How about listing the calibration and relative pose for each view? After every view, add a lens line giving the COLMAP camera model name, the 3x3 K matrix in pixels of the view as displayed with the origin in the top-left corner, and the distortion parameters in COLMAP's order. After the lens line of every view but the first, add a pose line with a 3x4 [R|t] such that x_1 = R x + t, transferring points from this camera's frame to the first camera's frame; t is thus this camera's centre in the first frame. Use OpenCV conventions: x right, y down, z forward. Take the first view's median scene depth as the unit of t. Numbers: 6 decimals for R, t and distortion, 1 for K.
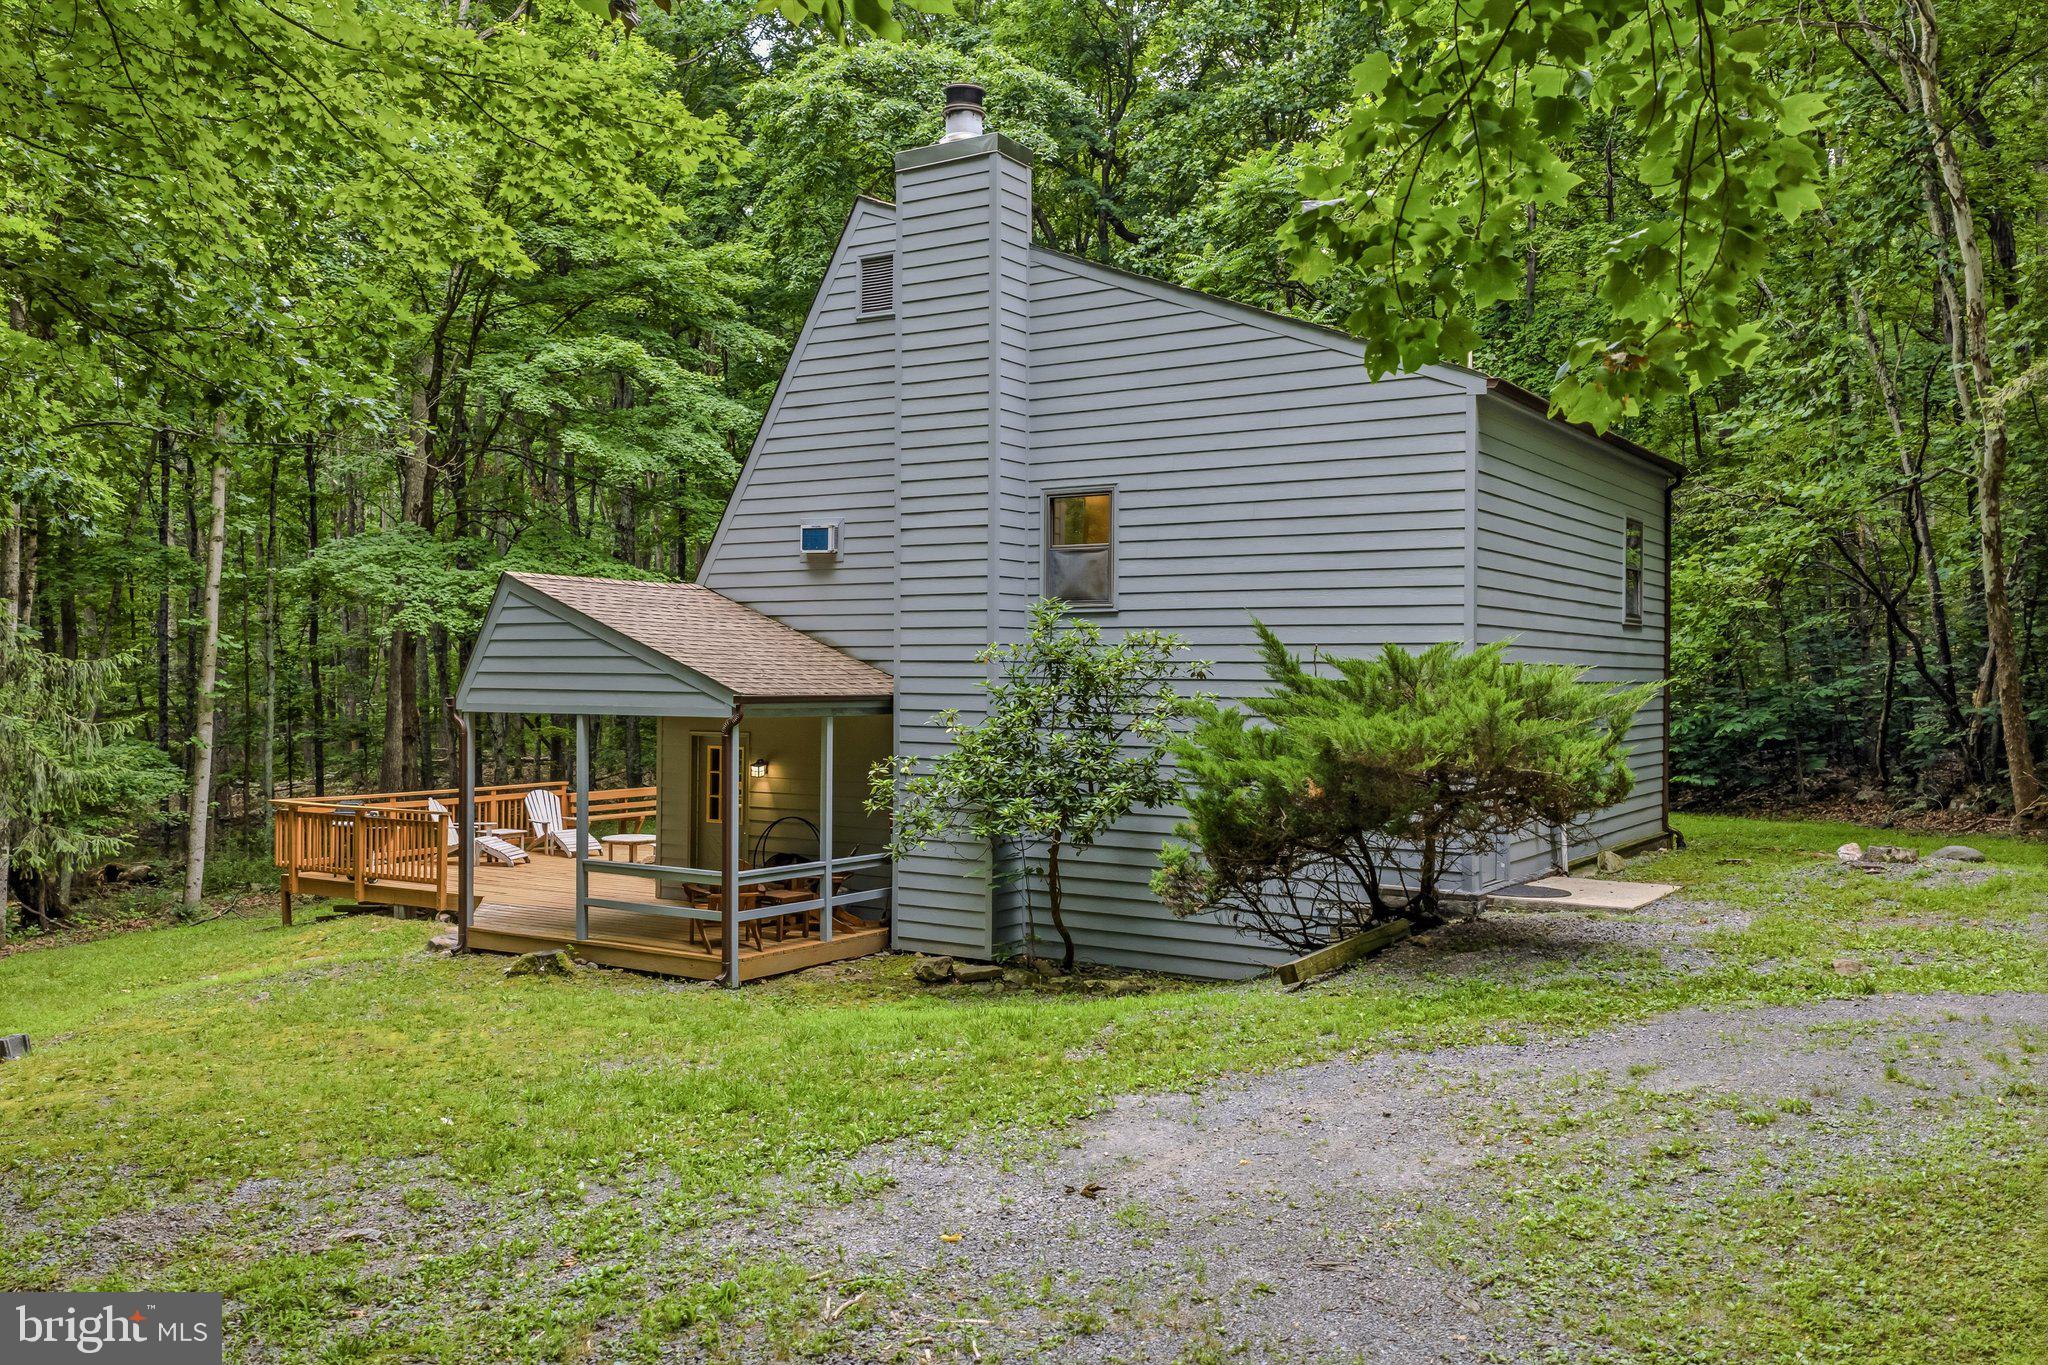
lens RADIAL K [[1691.2, 0, 1031.7], [0, 1691.2, 682.5], [0, 0, 1]] dist [0.027045, -0.048393]
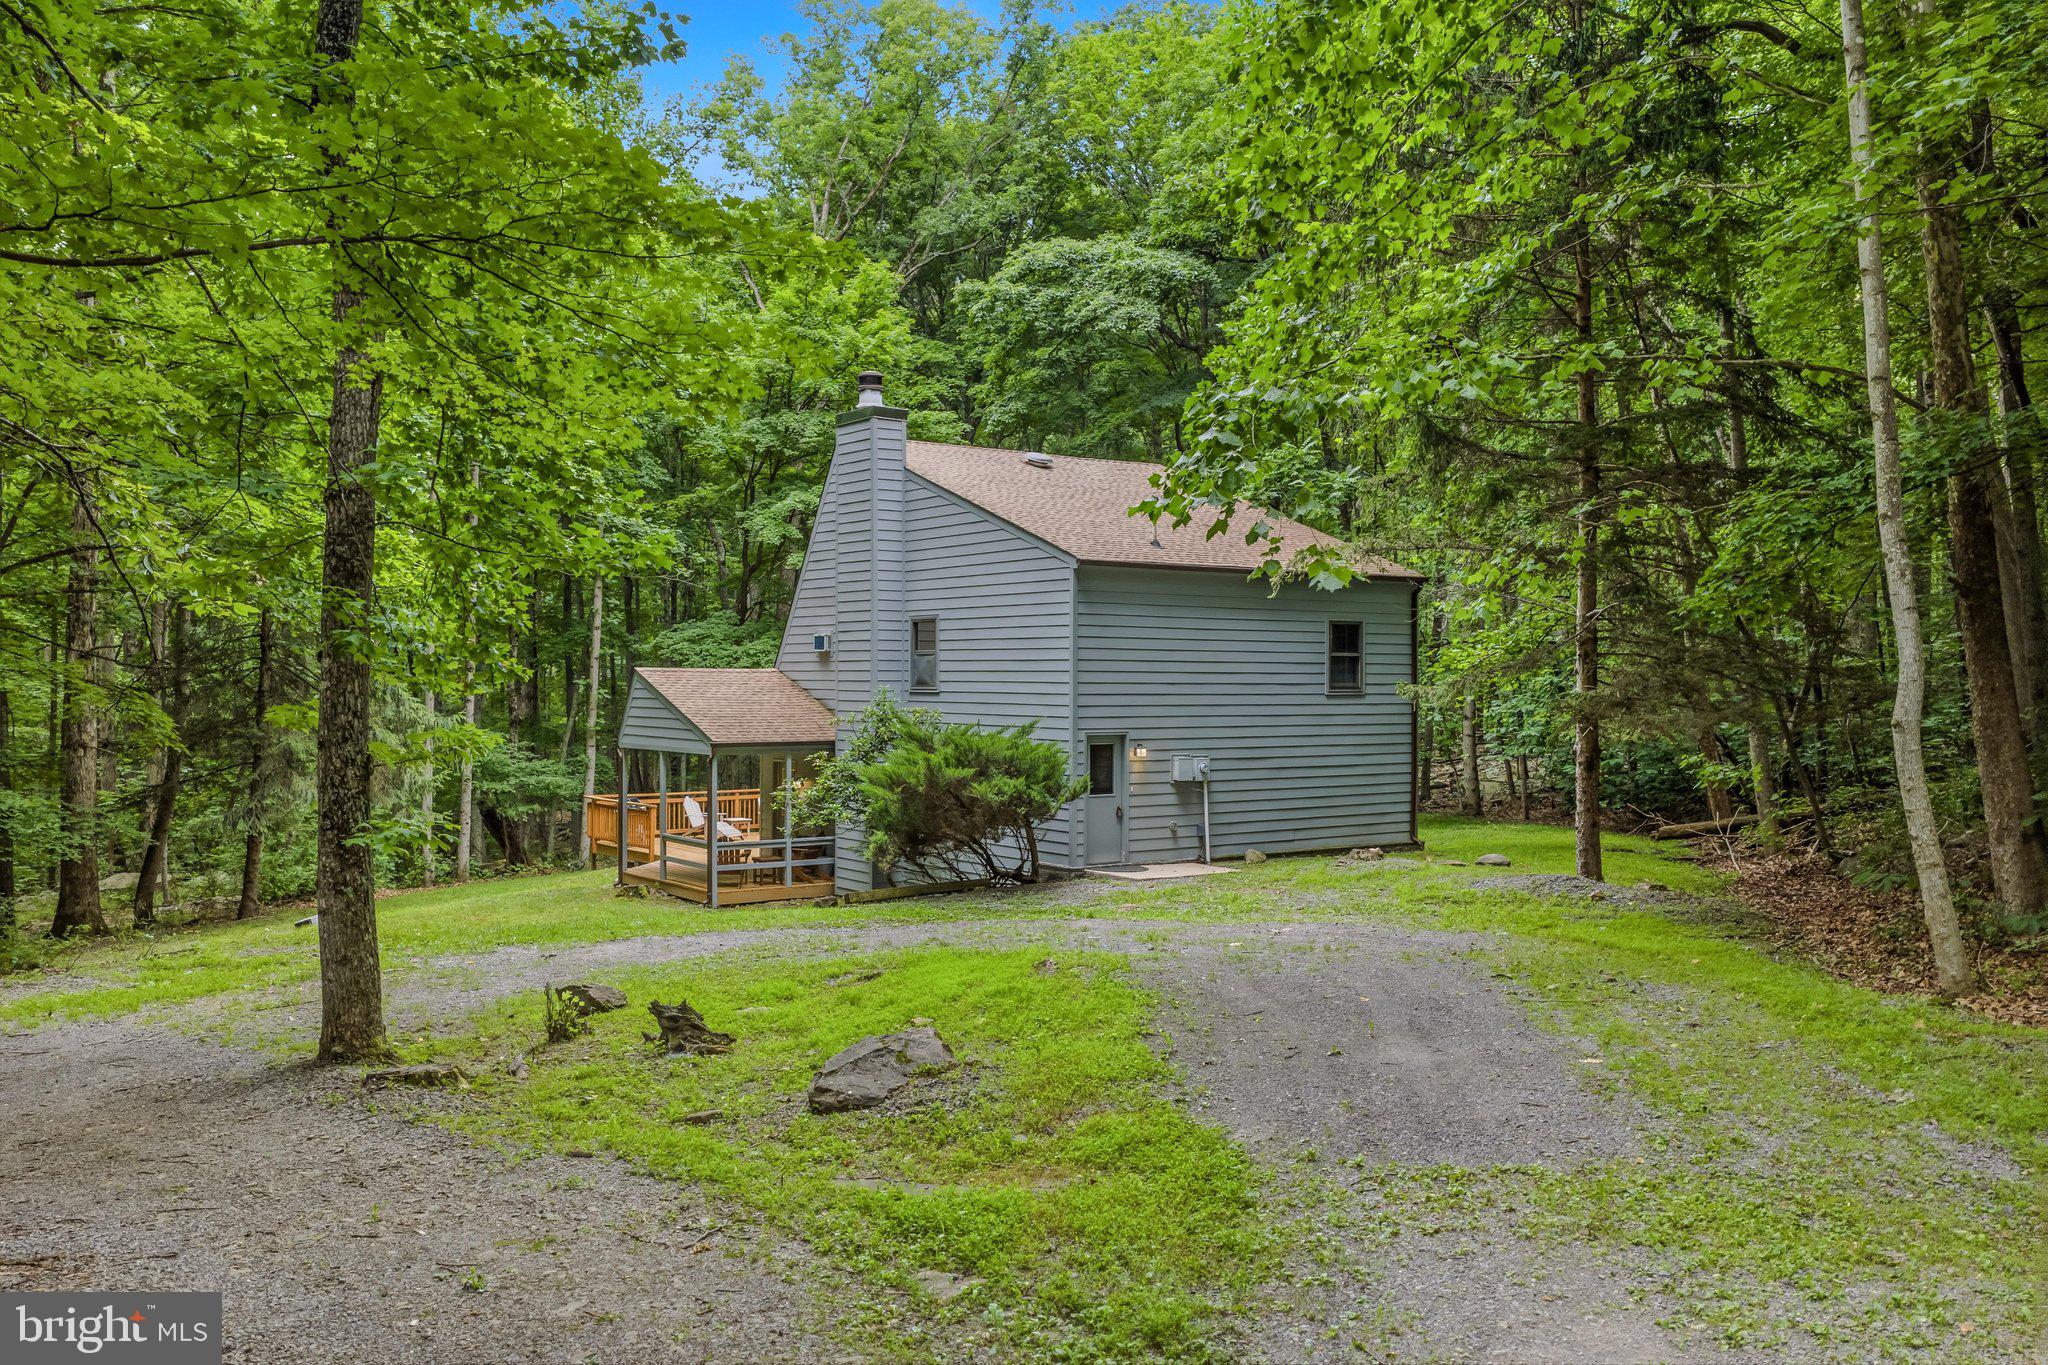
lens RADIAL K [[1691.2, 0, 1031.7], [0, 1691.2, 682.5], [0, 0, 1]] dist [0.027045, -0.048393]
pose [[0.933685, -0.000992, -0.358094, 0.691599], [-0.000458, 0.999992, -0.003964, -0.043176], [0.358095, 0.003865, 0.933677, -0.478355]]
